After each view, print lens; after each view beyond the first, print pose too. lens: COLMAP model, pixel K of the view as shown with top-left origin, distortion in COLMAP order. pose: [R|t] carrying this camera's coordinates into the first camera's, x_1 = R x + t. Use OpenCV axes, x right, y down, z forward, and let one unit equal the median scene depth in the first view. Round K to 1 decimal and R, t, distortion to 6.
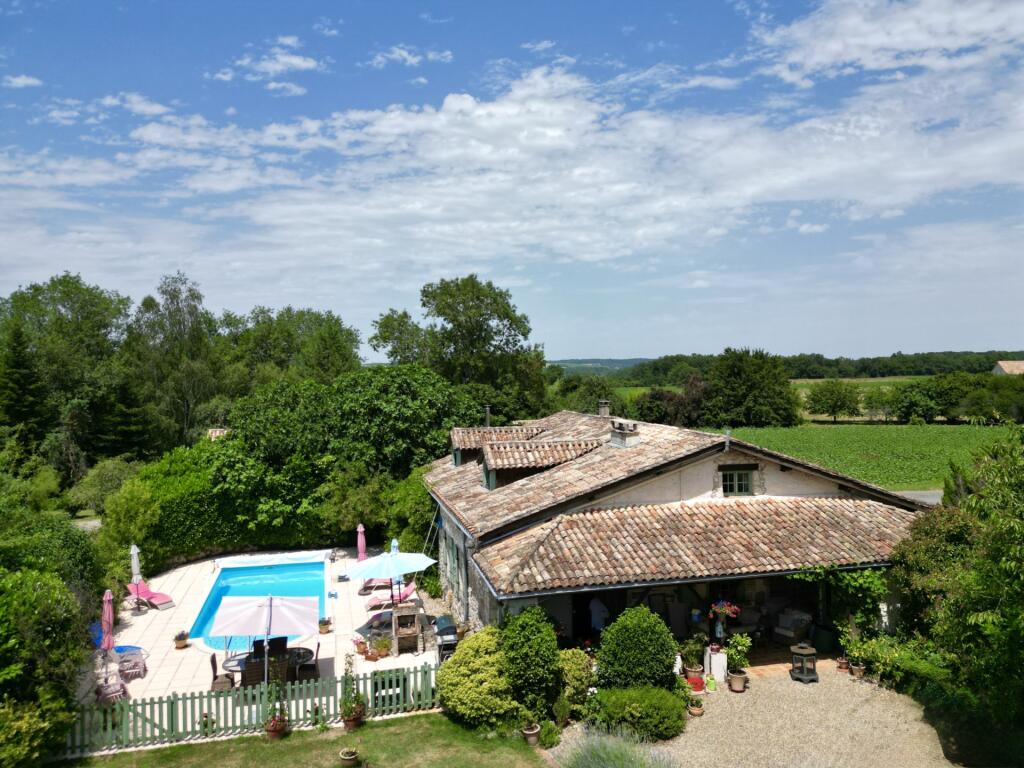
lens RADIAL K [[706.1, 0, 512.0], [0, 706.1, 384.0], [0, 0, 1]] dist [0.061142, -0.068076]
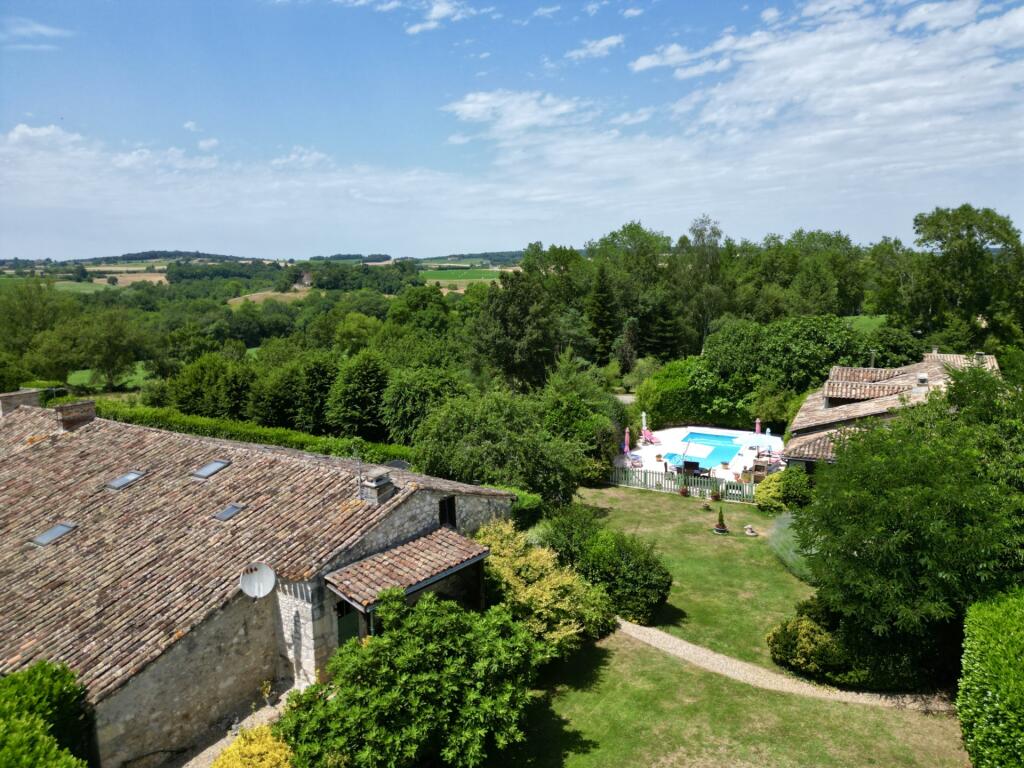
lens RADIAL K [[706.1, 0, 512.0], [0, 706.1, 384.0], [0, 0, 1]] dist [0.061142, -0.068076]
pose [[0.744543, 0.106320, -0.659053, 0.392624], [-0.005302, 0.988147, 0.153420, -0.123812], [0.667553, -0.110734, 0.736282, -0.559654]]
